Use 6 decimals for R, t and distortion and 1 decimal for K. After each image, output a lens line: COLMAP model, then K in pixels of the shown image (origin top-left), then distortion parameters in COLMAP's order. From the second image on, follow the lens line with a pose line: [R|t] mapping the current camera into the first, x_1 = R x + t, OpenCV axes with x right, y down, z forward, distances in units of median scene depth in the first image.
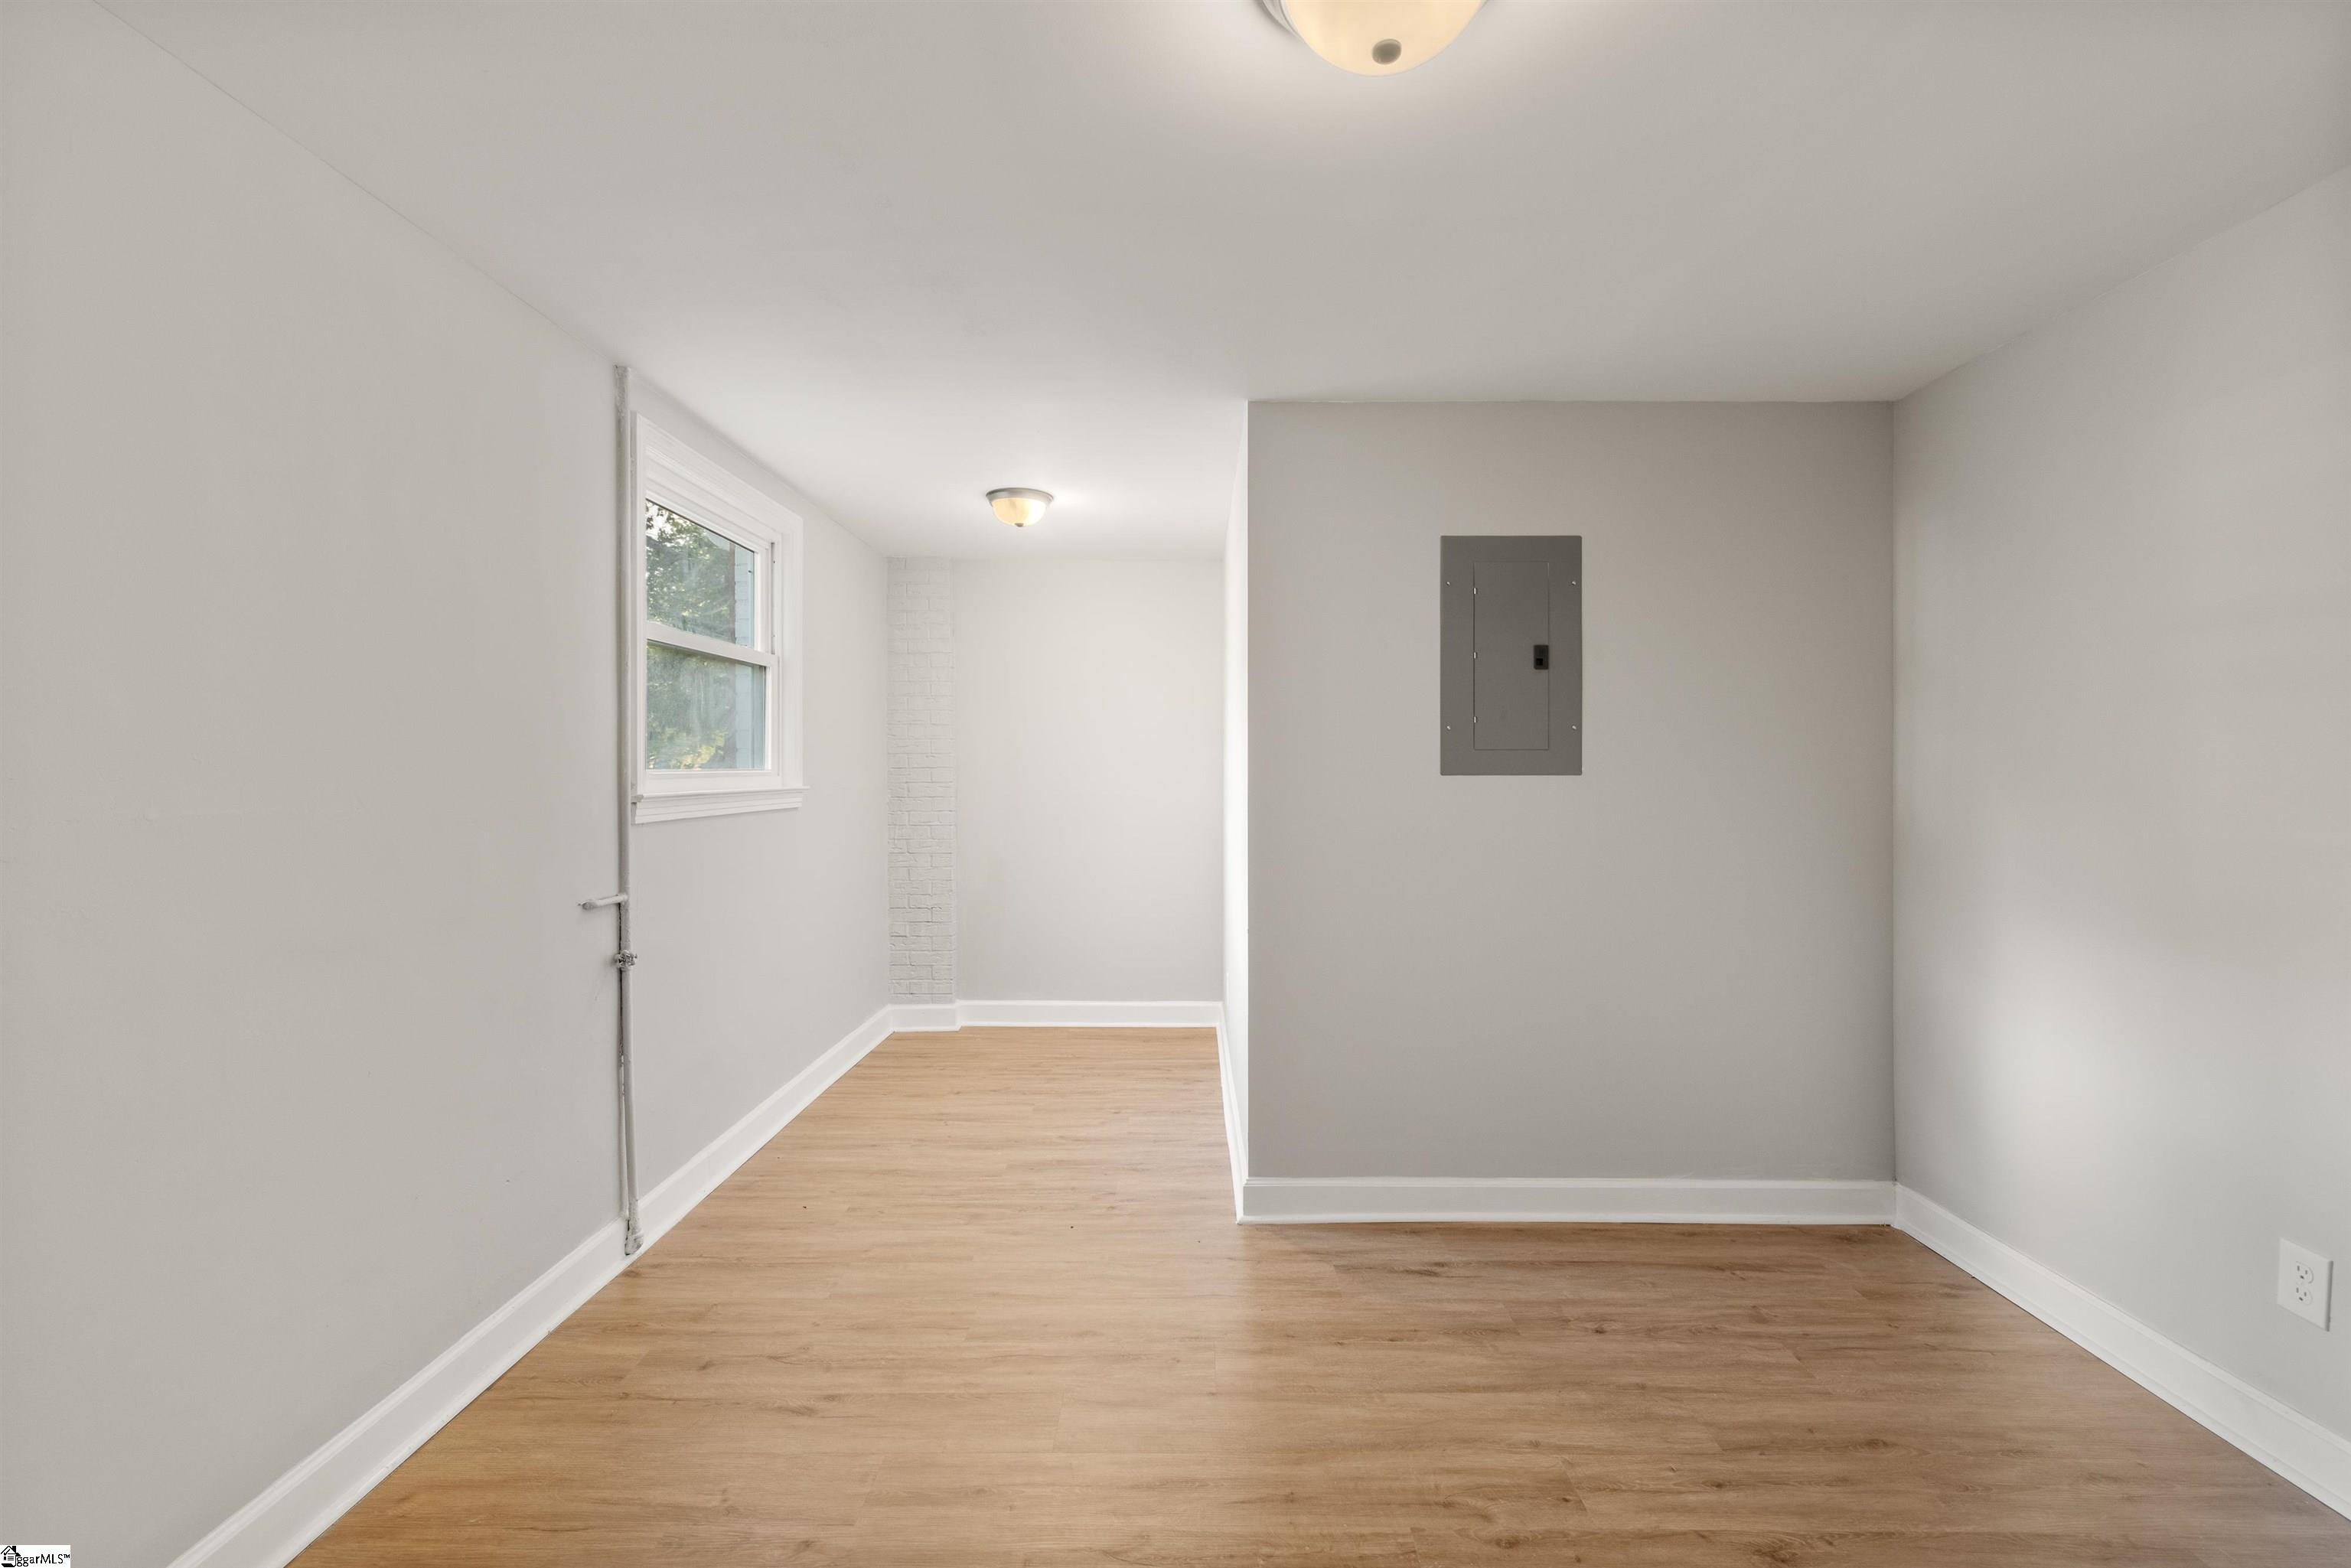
lens RADIAL K [[1023.2, 0, 1177.3], [0, 1023.2, 777.4], [0, 0, 1]] dist [0.002647, 0.001029]
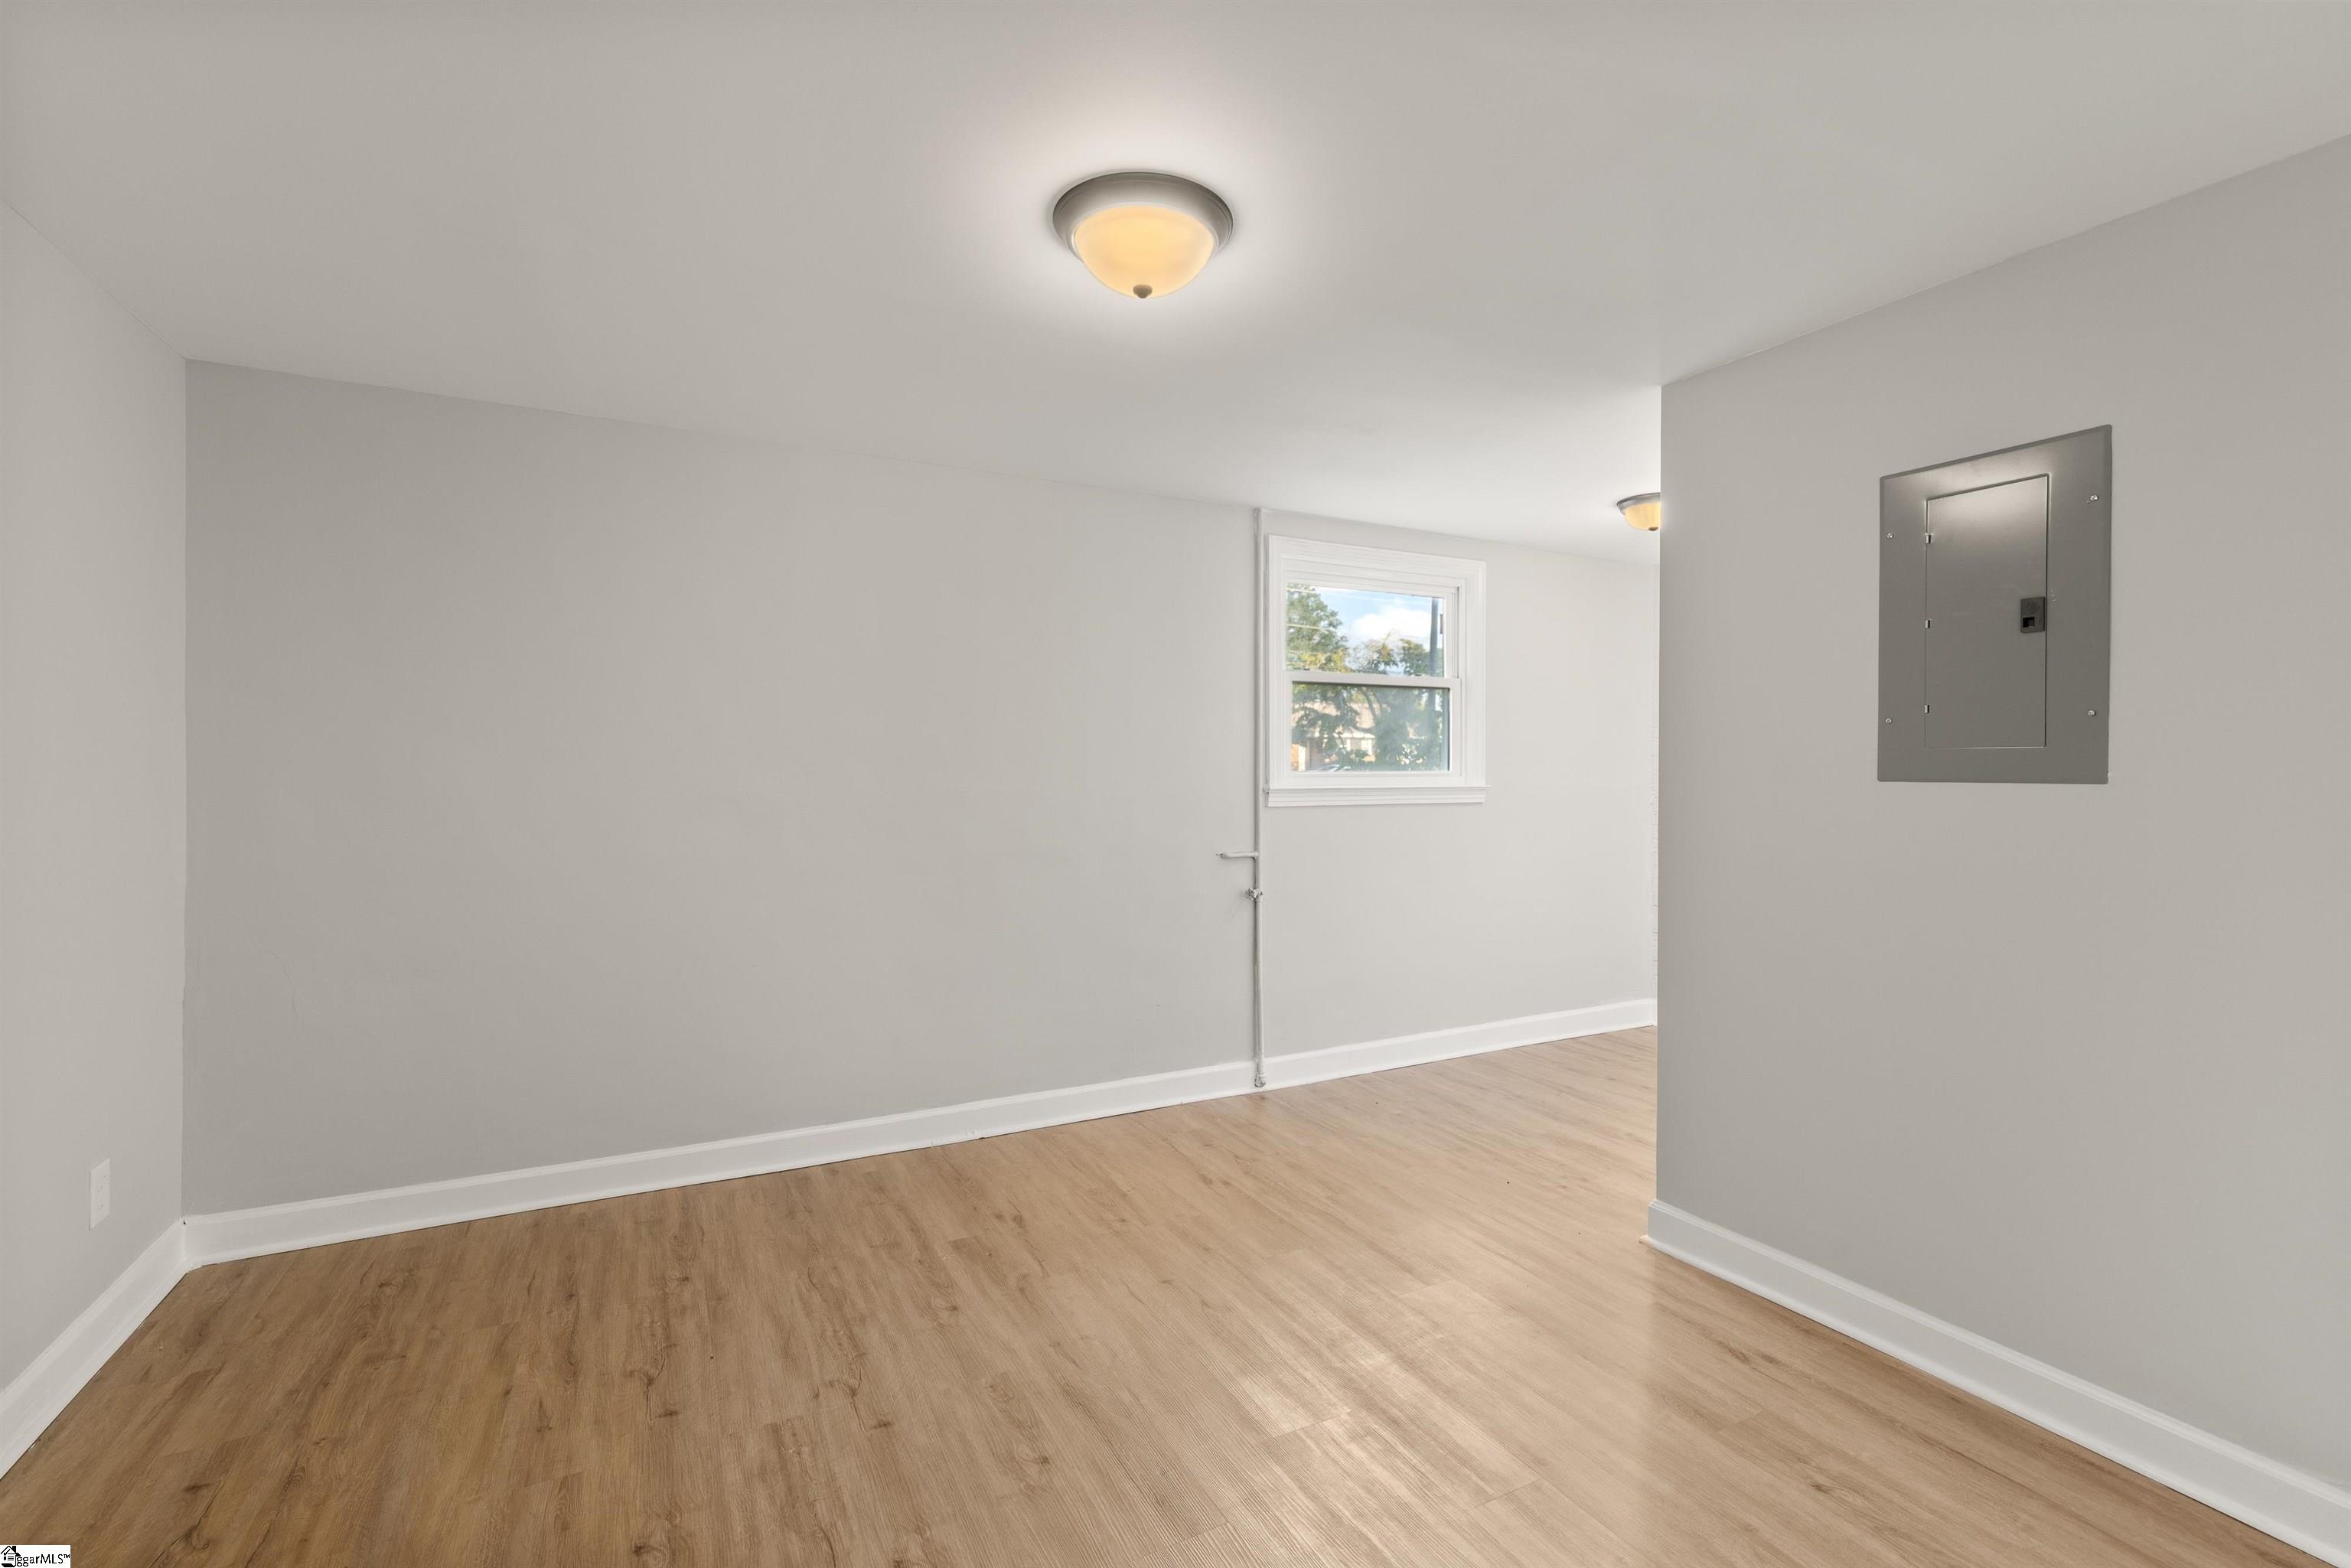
lens RADIAL K [[1023.2, 0, 1174.1], [0, 1023.2, 779.3], [0, 0, 1]] dist [0.002647, 0.001029]
pose [[0.472908, 0.010174, -0.881053, 0.749760], [-0.007150, 0.999945, 0.007709, -0.006669], [0.881083, 0.002654, 0.472955, 0.160830]]
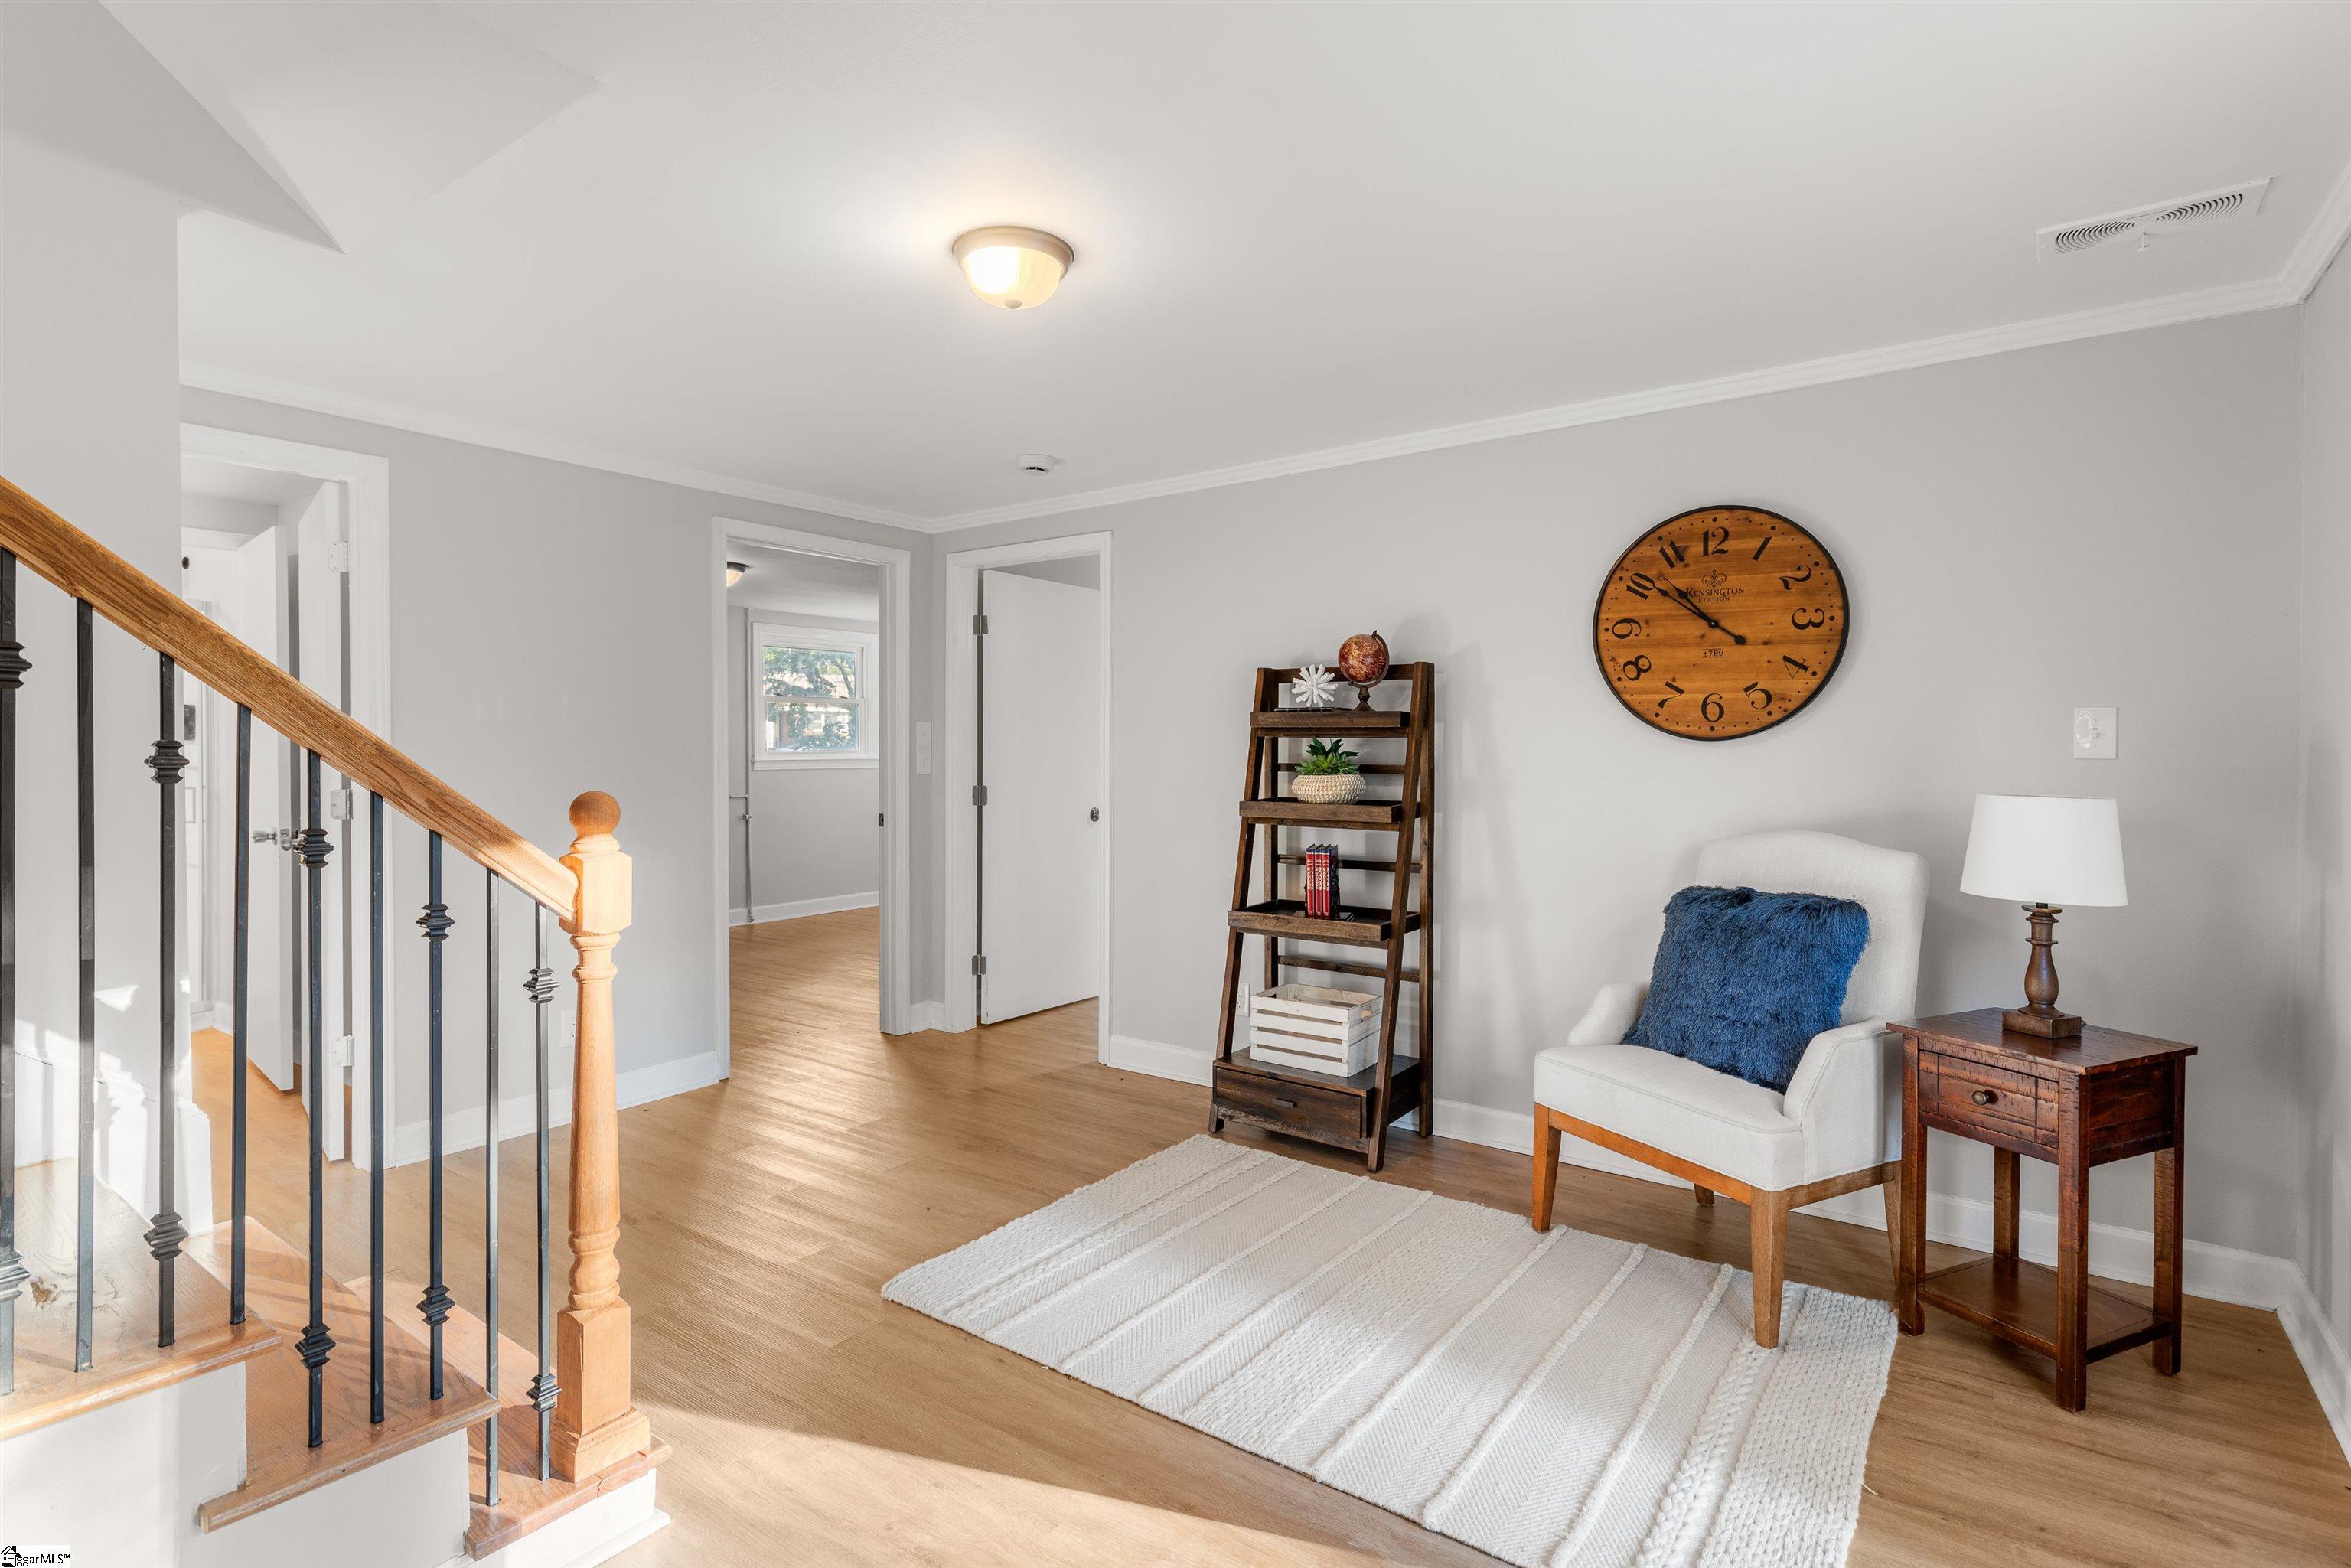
lens RADIAL K [[1158.5, 0, 1170.1], [0, 1158.5, 773.1], [0, 0, 1]] dist [-0.000633, -0.000008]
pose [[0.813084, 0.015826, -0.581931, 2.266946], [-0.005680, 0.999798, 0.019254, -0.014460], [0.582119, -0.012350, 0.813010, -0.925260]]
